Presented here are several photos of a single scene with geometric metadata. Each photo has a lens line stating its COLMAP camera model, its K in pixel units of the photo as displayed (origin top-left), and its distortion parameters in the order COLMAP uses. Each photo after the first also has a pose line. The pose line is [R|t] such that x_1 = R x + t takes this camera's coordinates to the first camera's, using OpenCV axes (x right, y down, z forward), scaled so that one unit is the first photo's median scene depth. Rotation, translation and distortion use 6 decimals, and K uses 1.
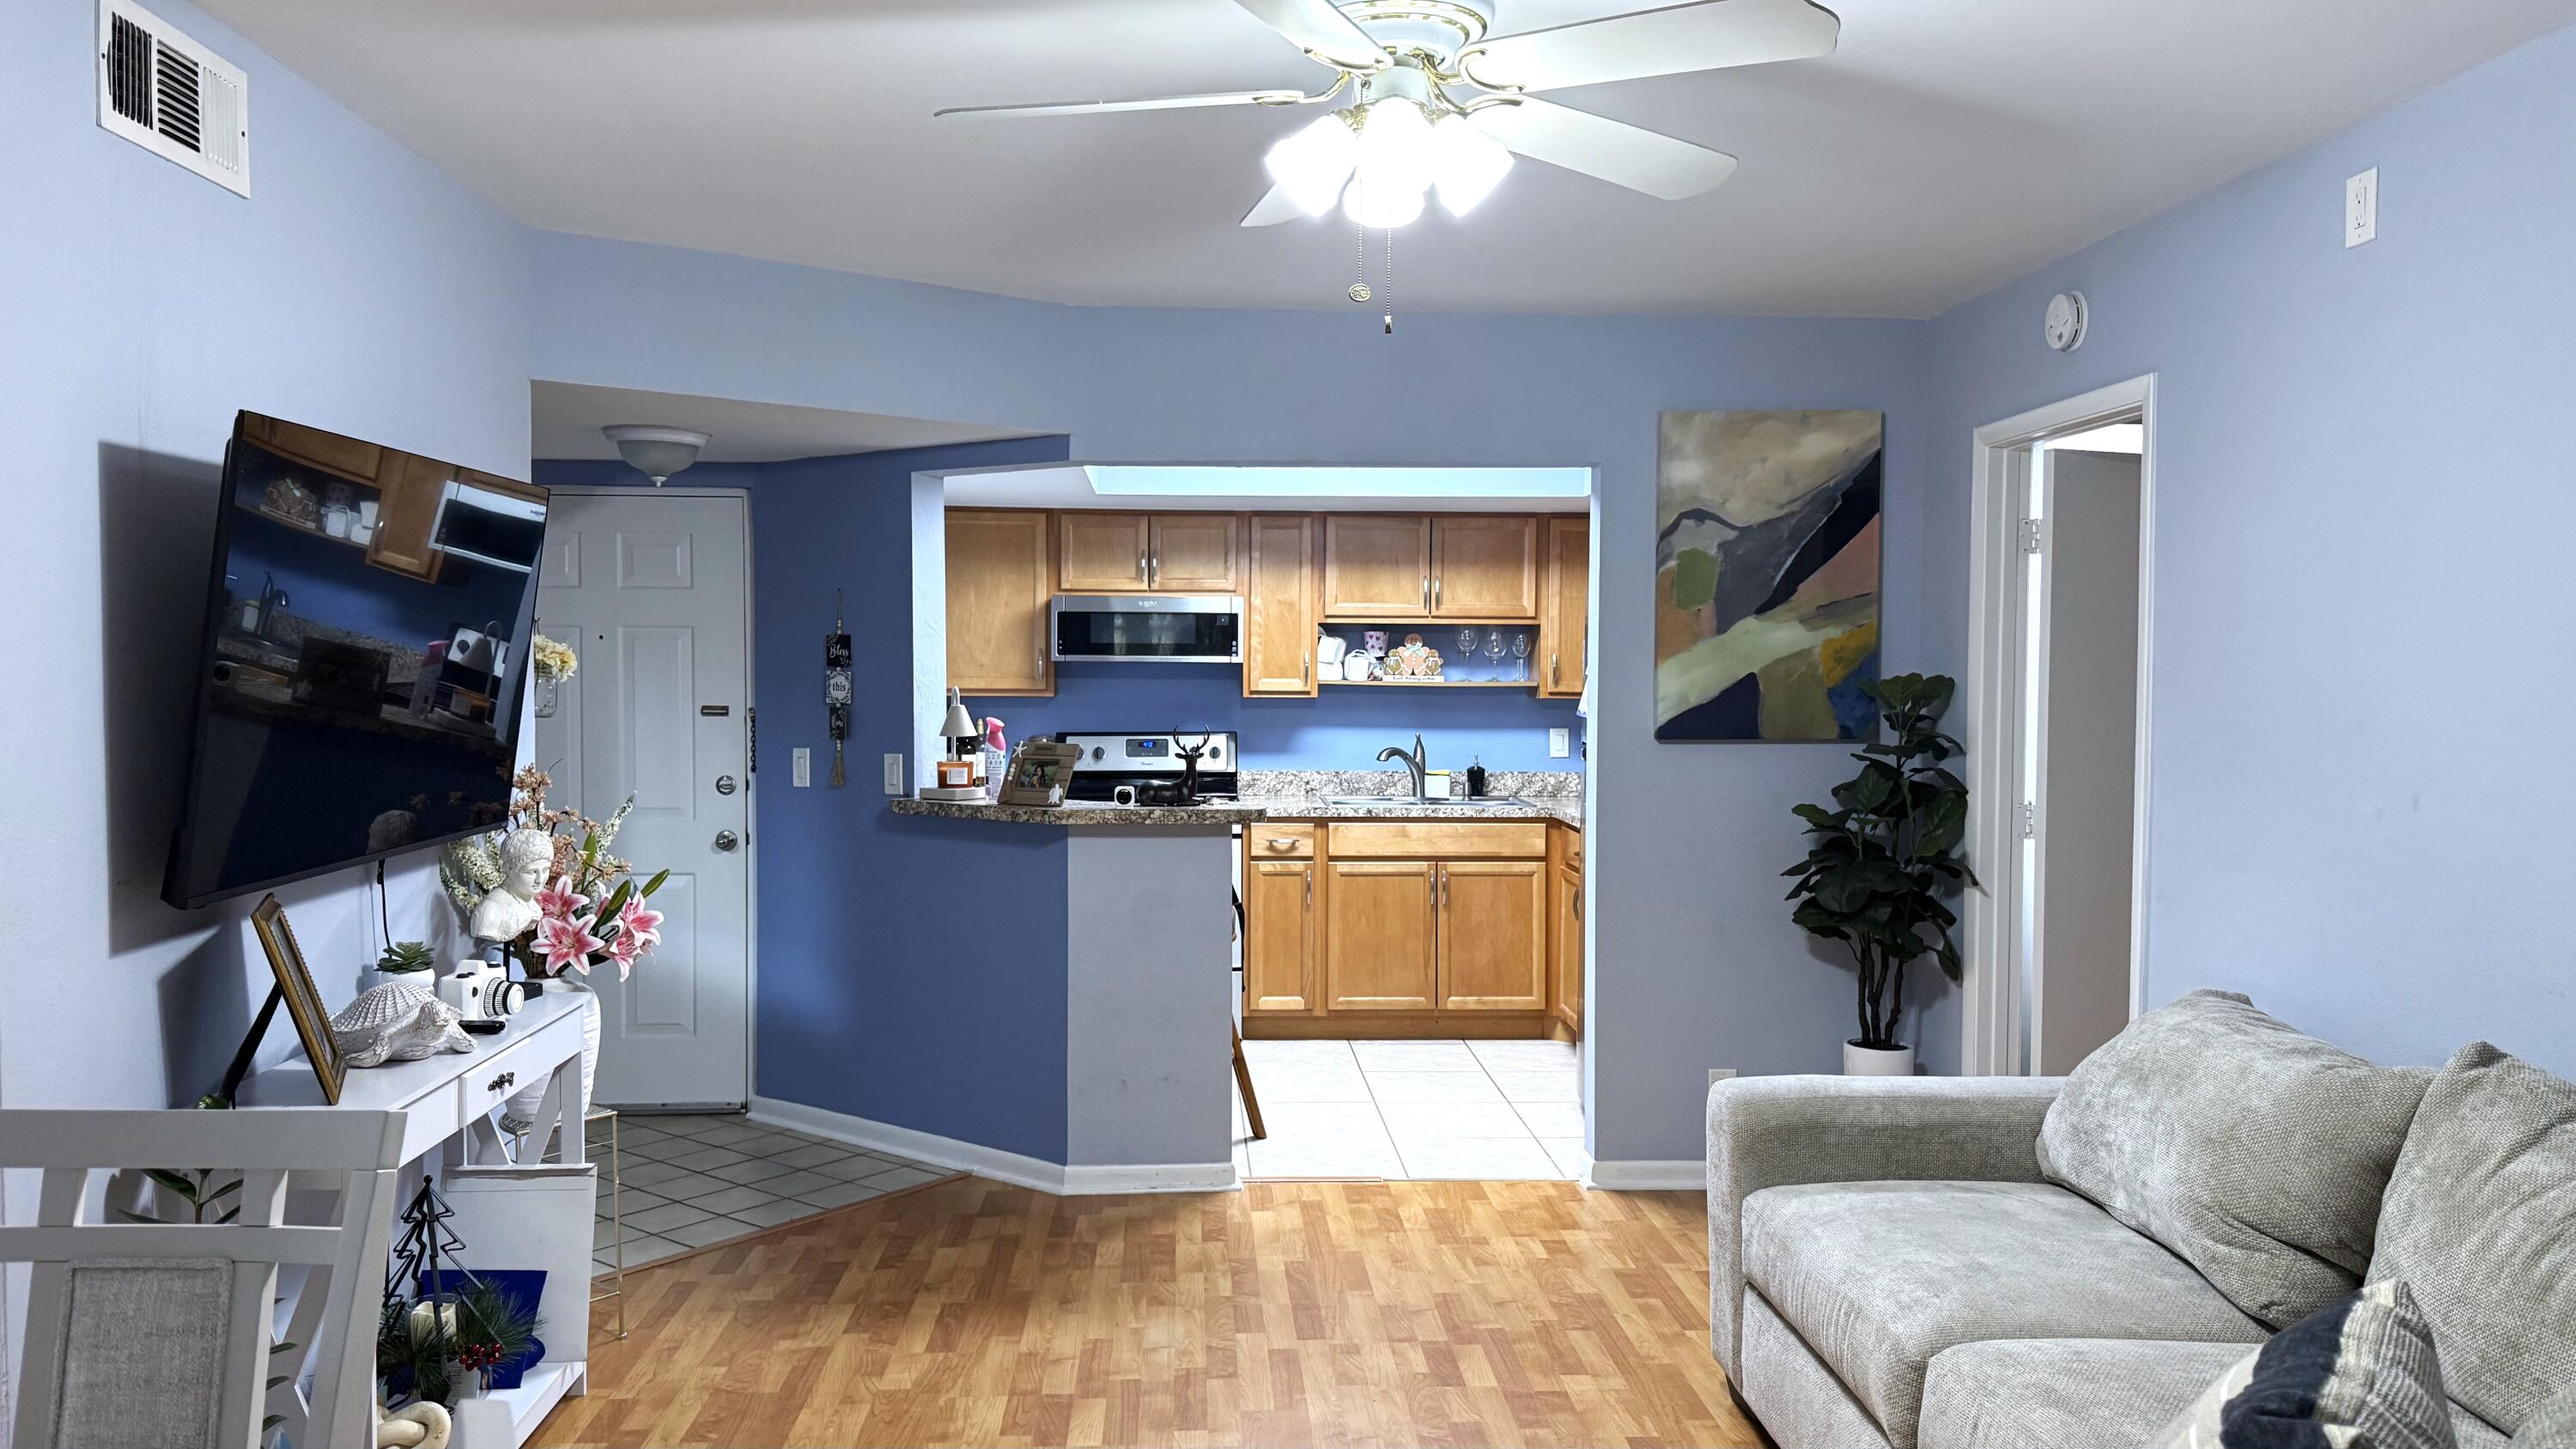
lens RADIAL K [[1763.9, 0, 1276.6], [0, 1763.9, 730.0], [0, 0, 1]] dist [0.004572, -0.029420]
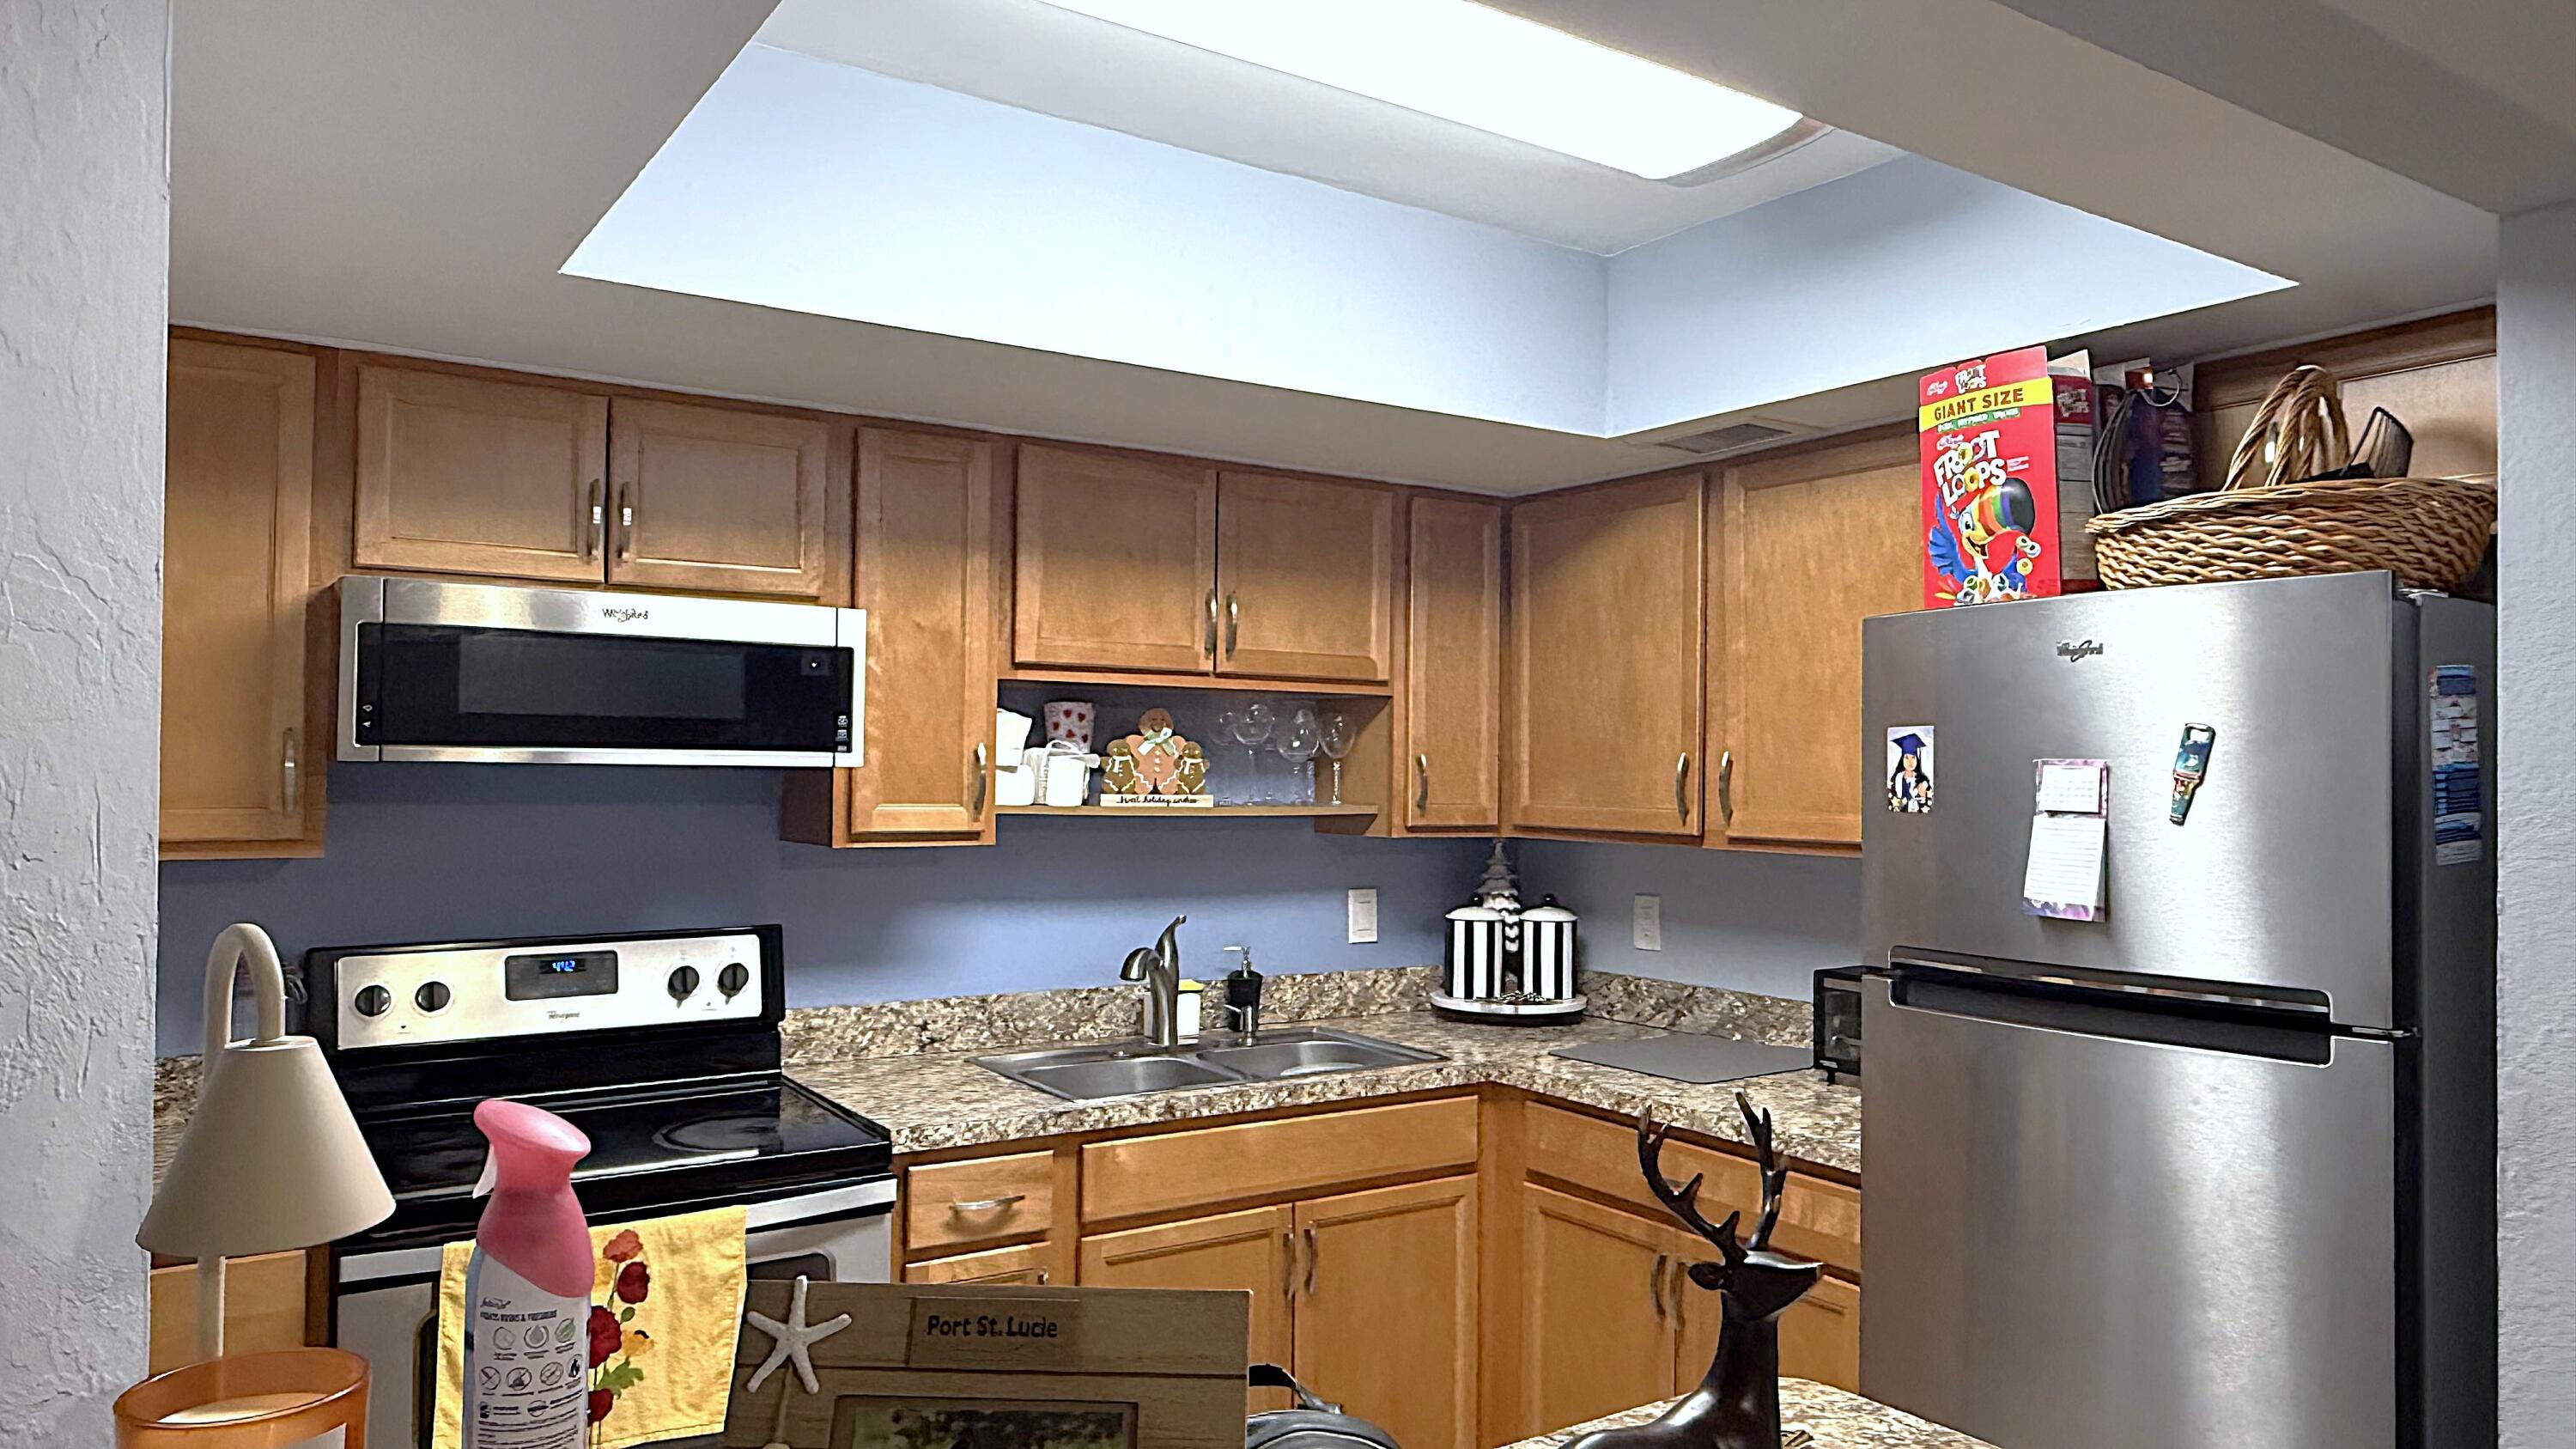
lens RADIAL K [[1668.1, 0, 1291.9], [0, 1668.1, 718.0], [0, 0, 1]] dist [-0.012256, -0.001347]
pose [[0.862247, 0.019117, 0.506127, -0.126519], [0.013595, 0.998054, -0.060857, -0.023810], [-0.506305, 0.059355, 0.860309, 0.594276]]
